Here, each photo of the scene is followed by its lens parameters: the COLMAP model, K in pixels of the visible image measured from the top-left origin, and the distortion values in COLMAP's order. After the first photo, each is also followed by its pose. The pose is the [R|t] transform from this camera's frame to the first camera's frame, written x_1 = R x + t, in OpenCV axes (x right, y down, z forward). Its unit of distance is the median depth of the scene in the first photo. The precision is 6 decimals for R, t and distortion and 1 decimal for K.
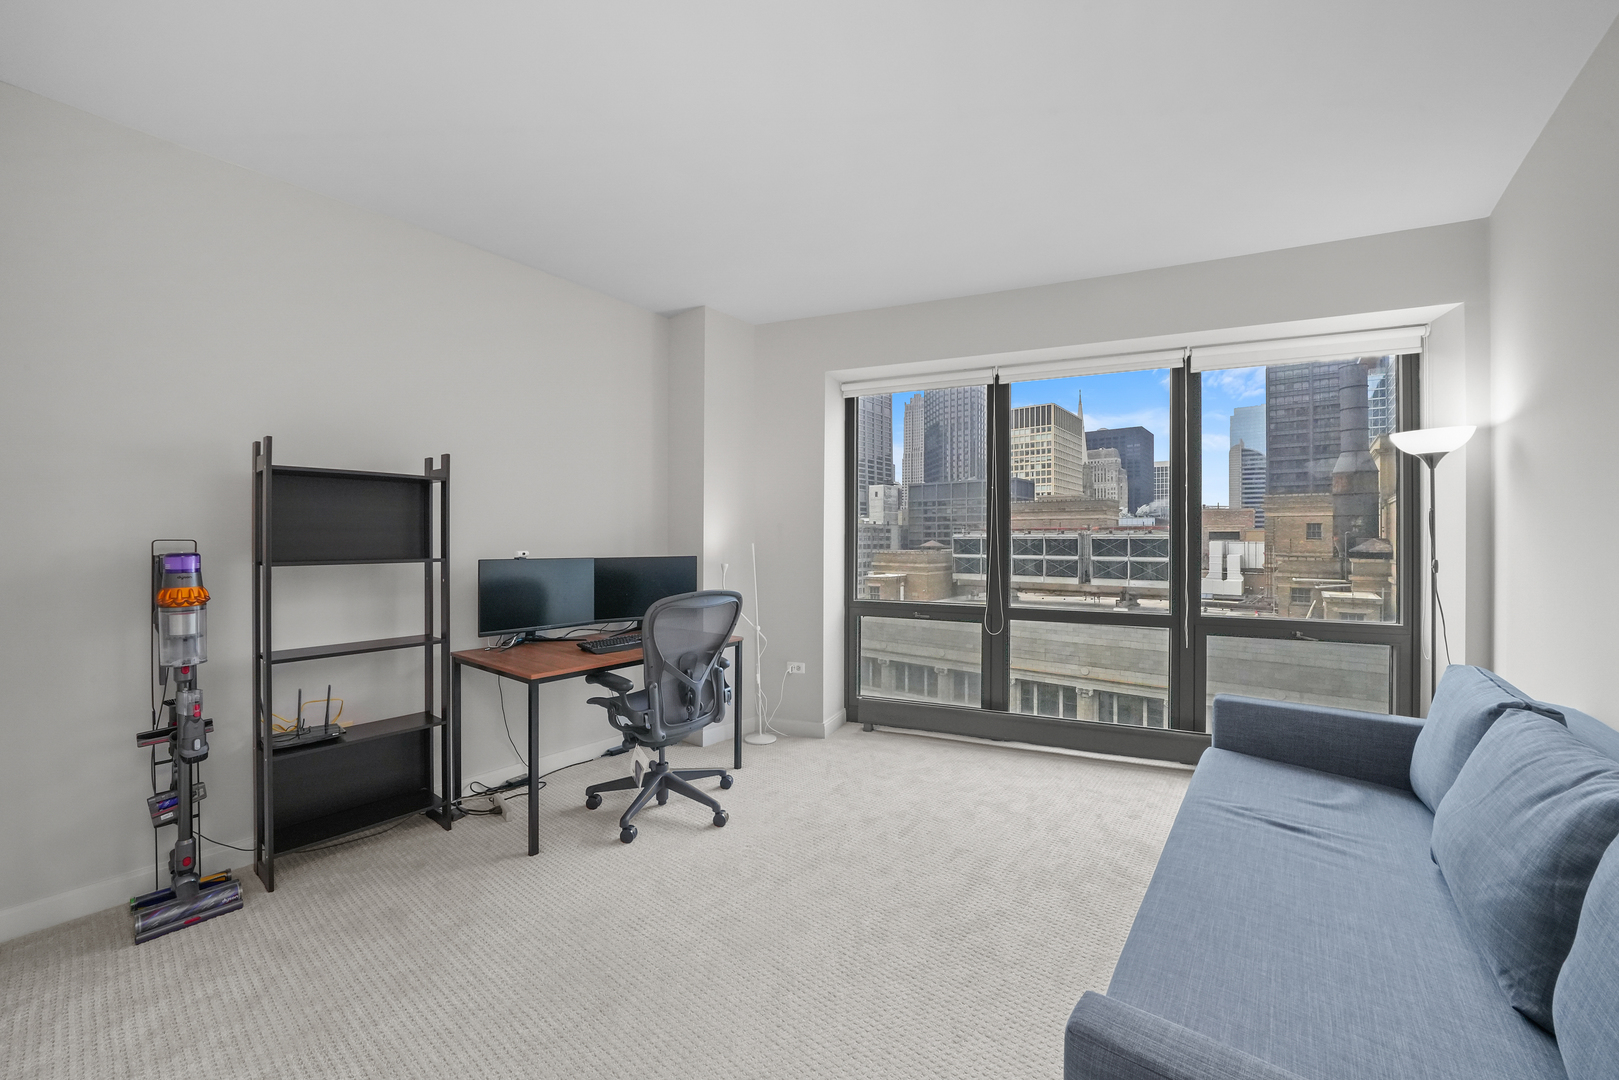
lens RADIAL K [[624.7, 0, 815.9], [0, 624.7, 540.0], [0, 0, 1]] dist [-0.000378, -0.000034]
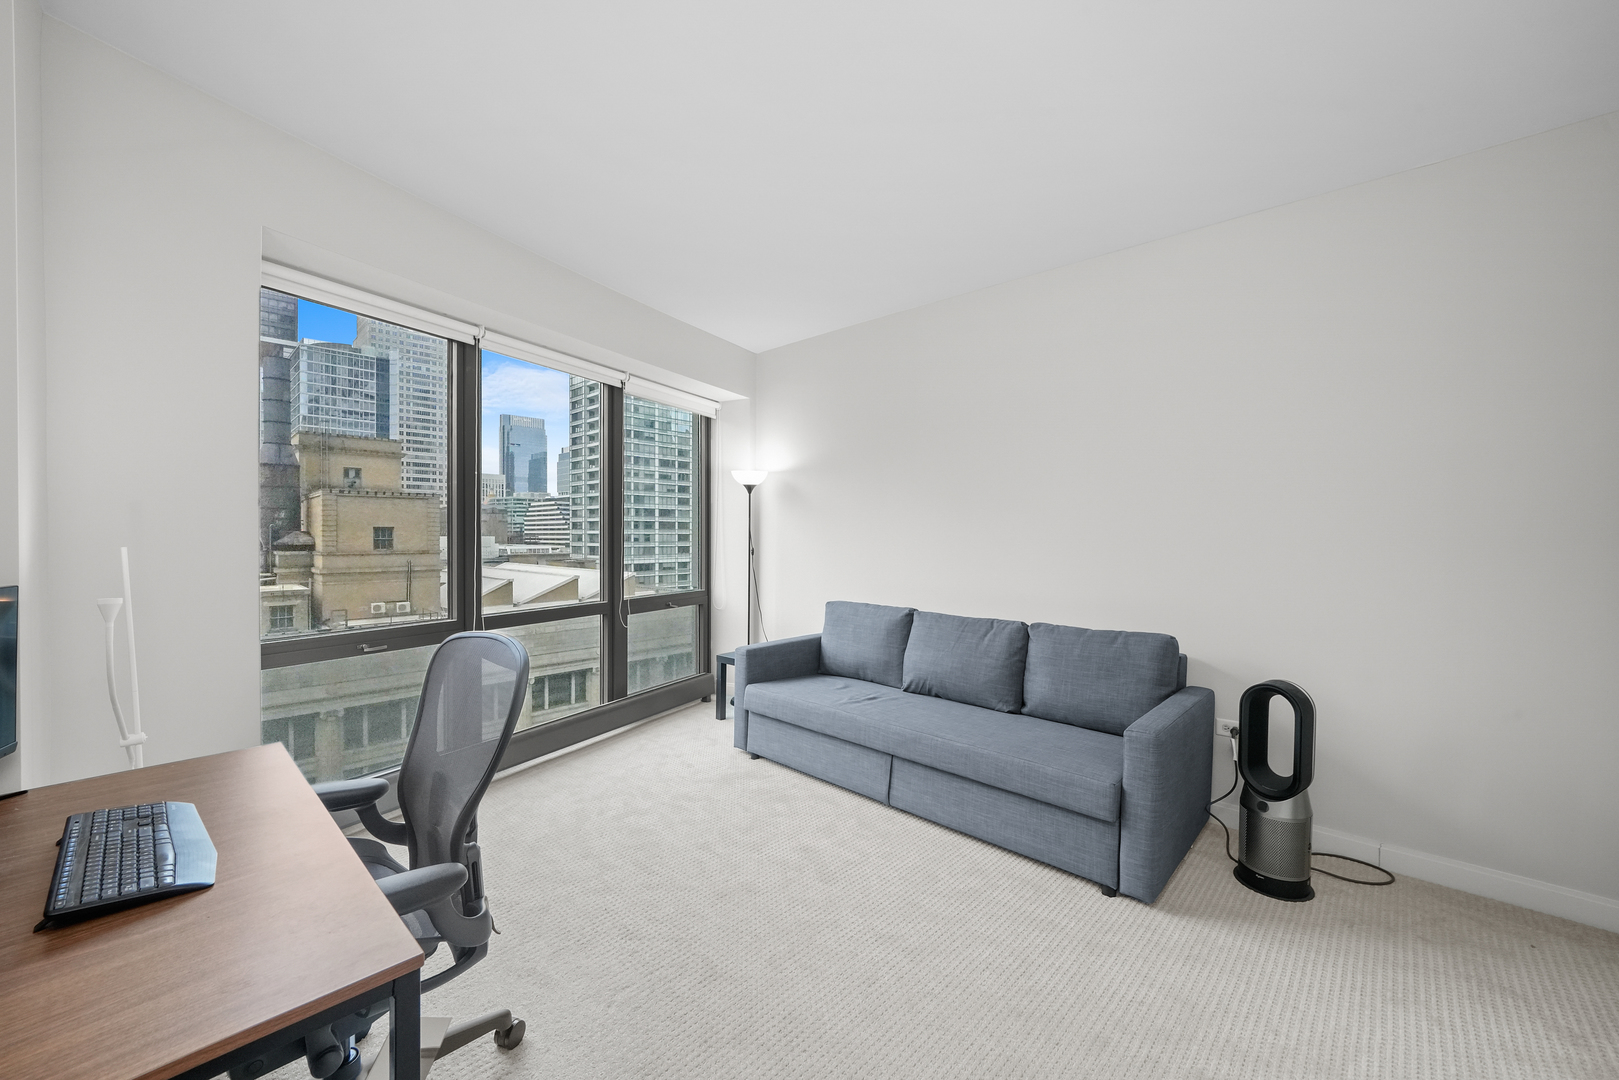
lens RADIAL K [[624.7, 0, 815.9], [0, 624.7, 540.0], [0, 0, 1]] dist [-0.000378, -0.000034]
pose [[0.093435, -0.011014, 0.995564, -0.565779], [-0.001360, 0.999936, 0.011190, -0.006113], [-0.995624, -0.002399, 0.093415, 0.549513]]
